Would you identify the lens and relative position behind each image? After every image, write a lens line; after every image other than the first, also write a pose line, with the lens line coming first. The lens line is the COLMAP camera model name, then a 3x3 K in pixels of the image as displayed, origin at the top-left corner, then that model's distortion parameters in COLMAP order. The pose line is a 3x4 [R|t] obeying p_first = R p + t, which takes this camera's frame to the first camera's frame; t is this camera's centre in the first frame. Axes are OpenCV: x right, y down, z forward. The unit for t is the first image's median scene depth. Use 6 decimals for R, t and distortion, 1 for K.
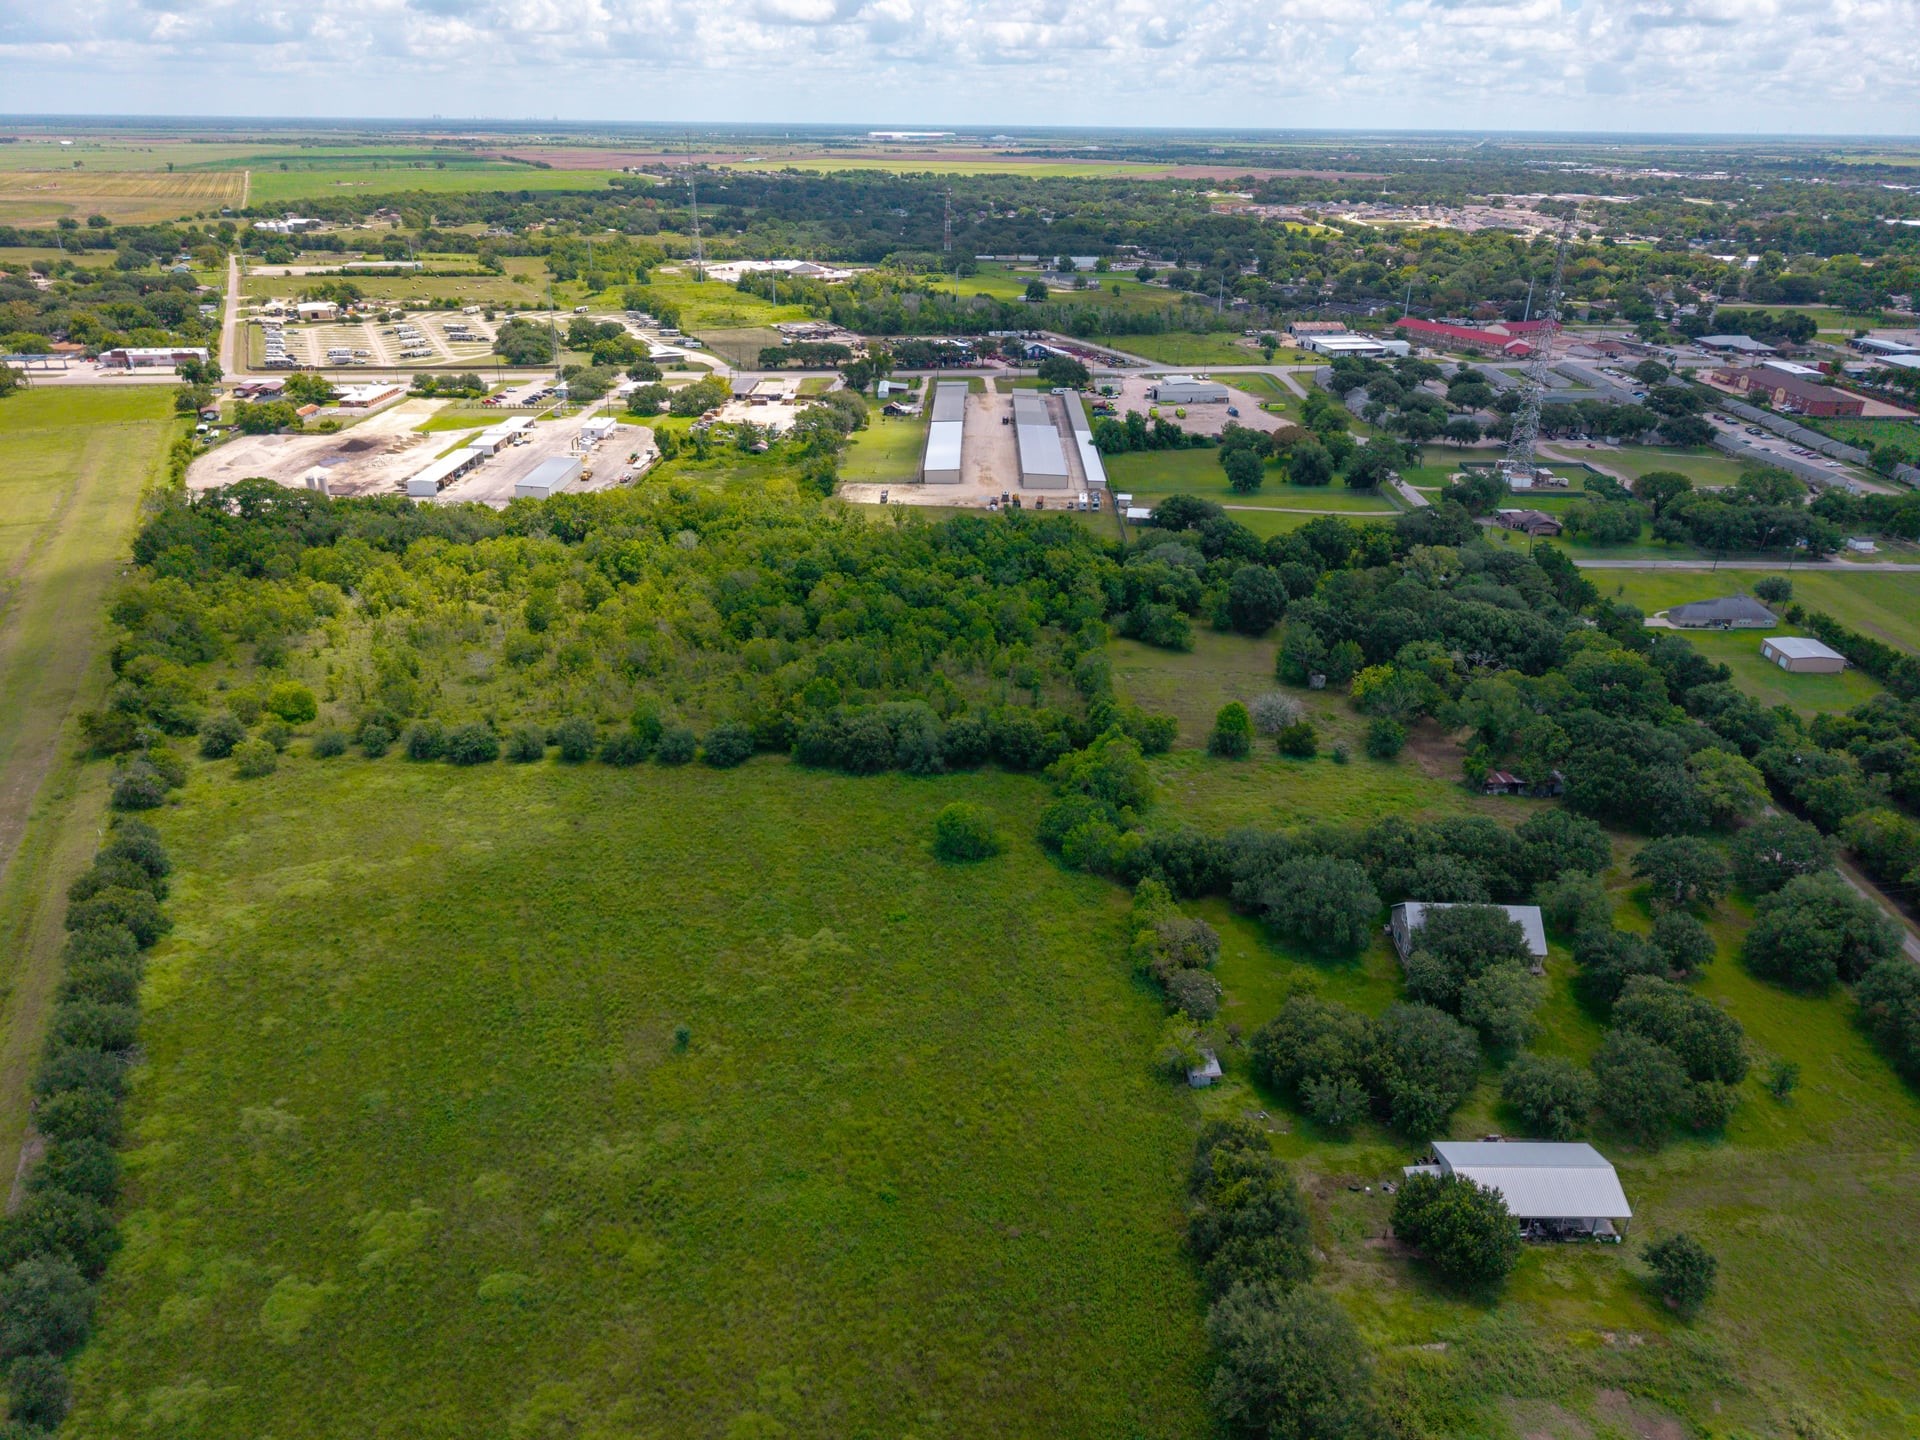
lens RADIAL K [[1296.9, 0, 960.0], [0, 1296.9, 720.0], [0, 0, 1]] dist [0.059691, -0.074620]
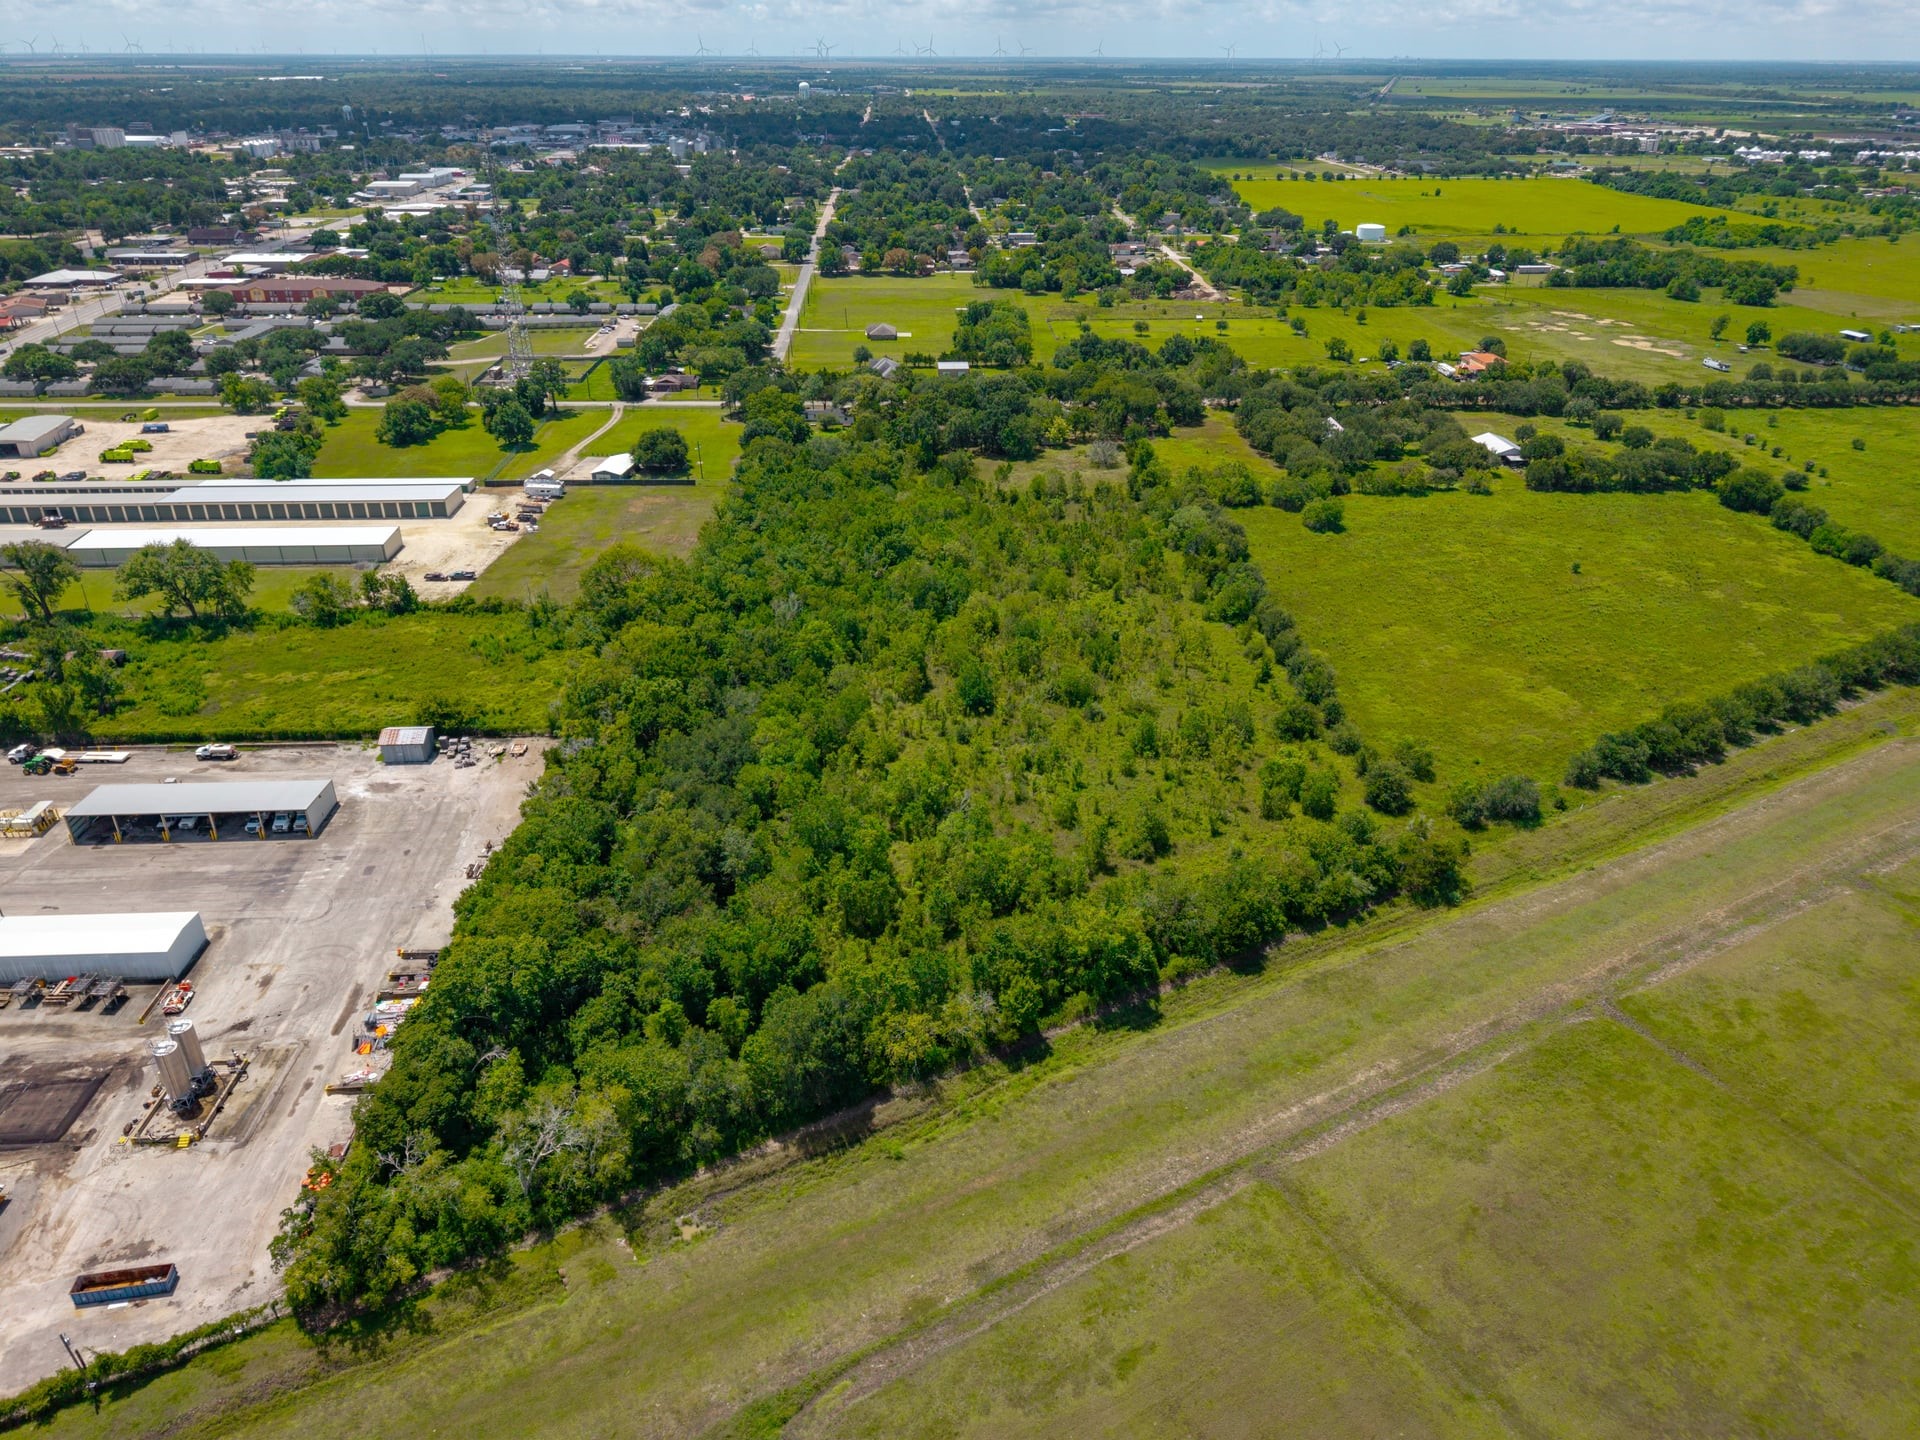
lens RADIAL K [[1288.1, 0, 960.0], [0, 1288.1, 720.0], [0, 0, 1]] dist [0.009001, -0.003416]
pose [[-0.064996, -0.473156, 0.878578, -1.290280], [0.413368, 0.788580, 0.455268, -0.541055], [-0.908242, 0.392766, 0.144333, 1.112667]]
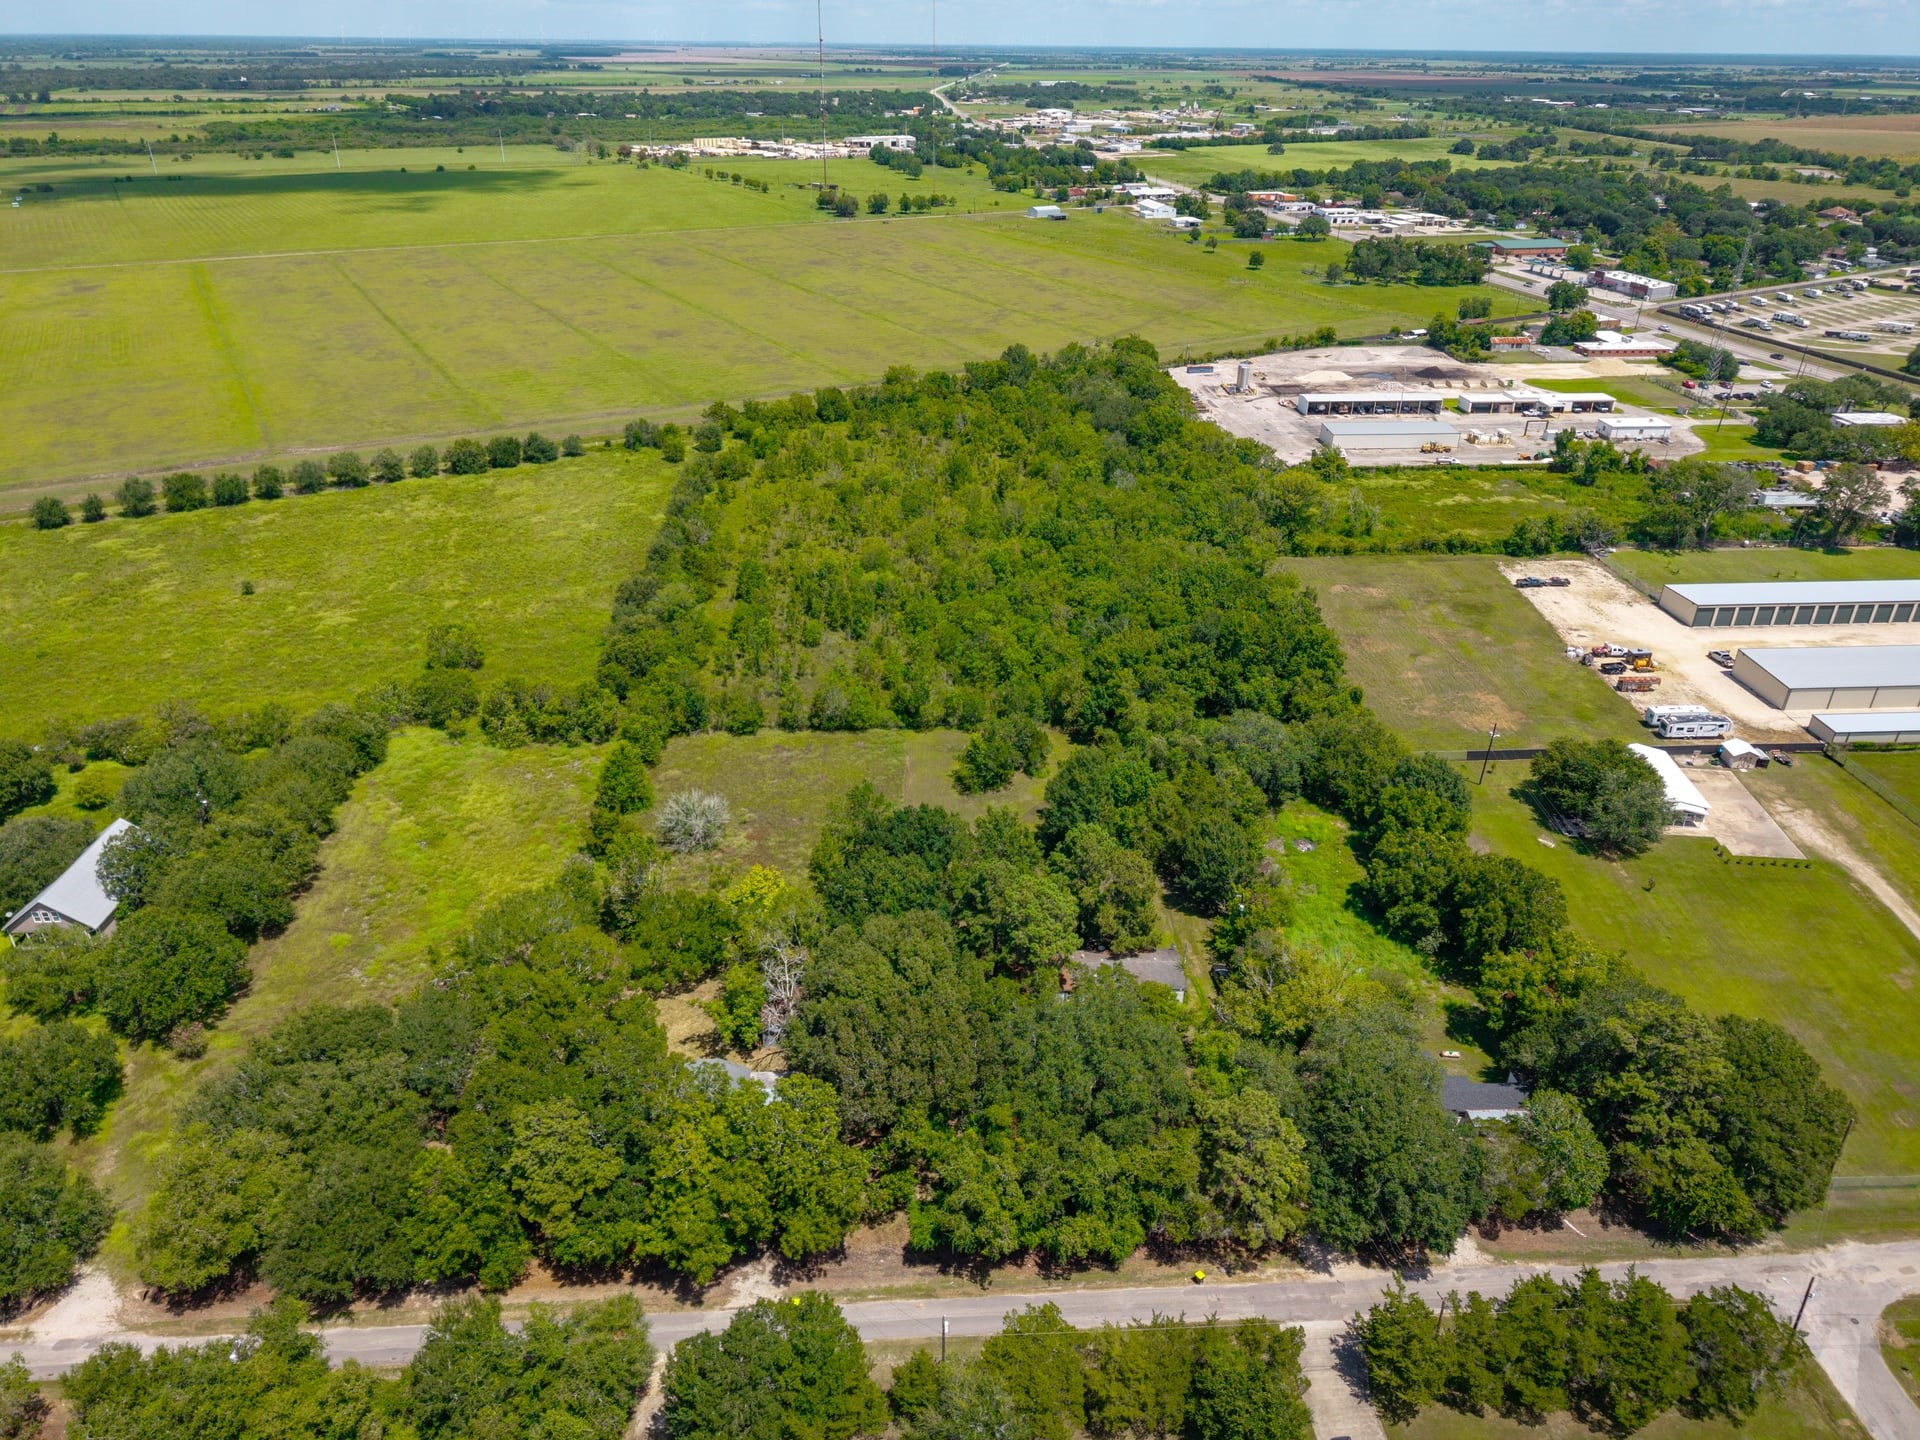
lens RADIAL K [[1284.3, 0, 960.0], [0, 1284.3, 720.0], [0, 0, 1]] dist [0.020564, -0.017795]
pose [[0.081845, 0.454446, -0.887006, 0.894525], [-0.425497, 0.820739, 0.381234, -0.400272], [0.901251, 0.346217, 0.260539, 0.982695]]
